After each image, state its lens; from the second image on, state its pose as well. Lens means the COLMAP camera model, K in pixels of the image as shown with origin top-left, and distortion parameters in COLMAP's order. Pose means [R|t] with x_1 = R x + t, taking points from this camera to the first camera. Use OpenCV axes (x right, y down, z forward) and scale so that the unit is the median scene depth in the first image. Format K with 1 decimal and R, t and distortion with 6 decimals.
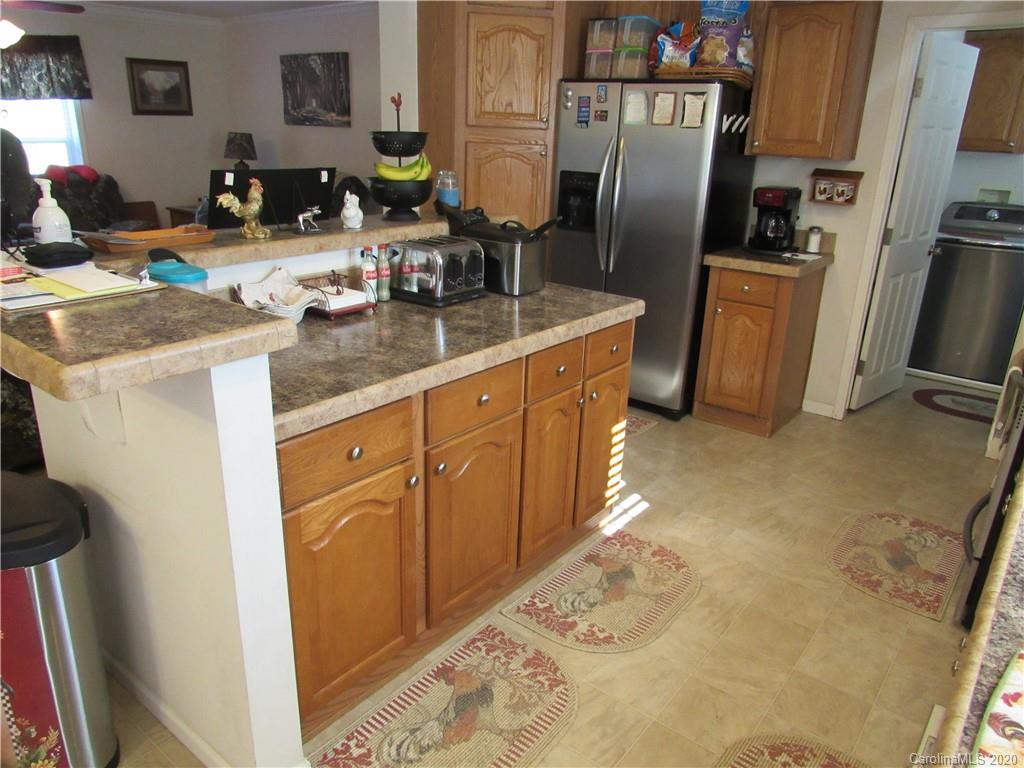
lens RADIAL K [[735.9, 0, 511.0], [0, 735.9, 384.8], [0, 0, 1]] dist [-0.026257, 0.009059]
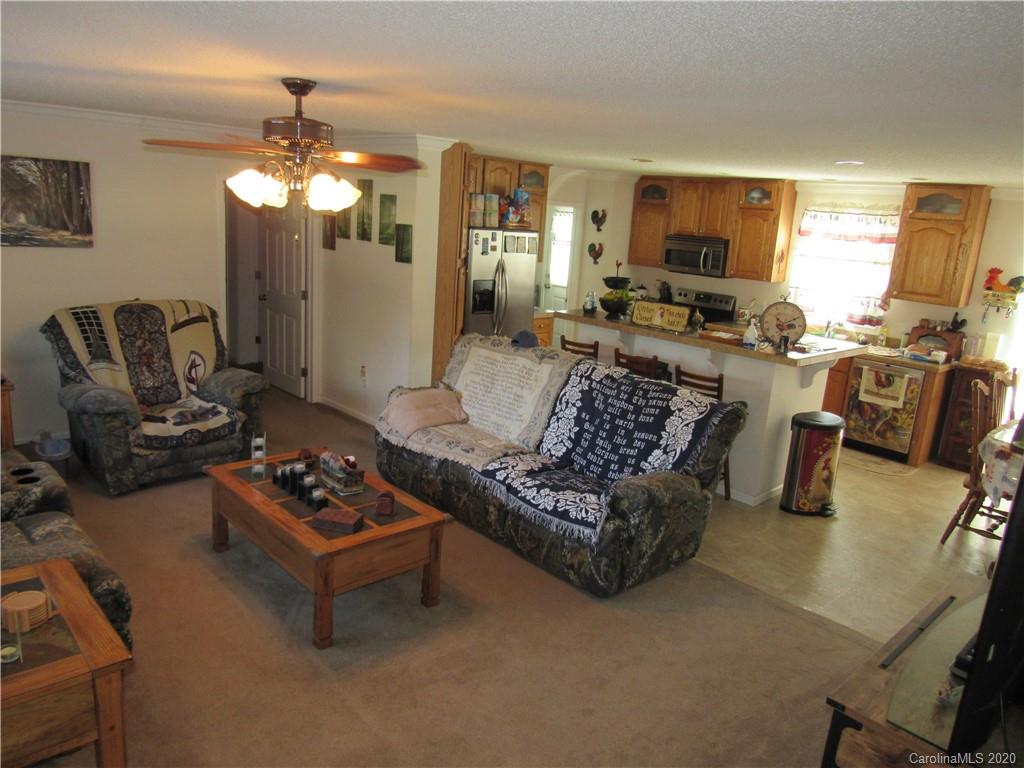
lens RADIAL K [[735.9, 0, 511.0], [0, 735.9, 378.5], [0, 0, 1]] dist [-0.026257, 0.009059]
pose [[0.150381, -0.240927, 0.958822, -0.990140], [0.265555, 0.944052, 0.195566, -0.245021], [-0.952295, 0.225210, 0.205947, 0.400686]]
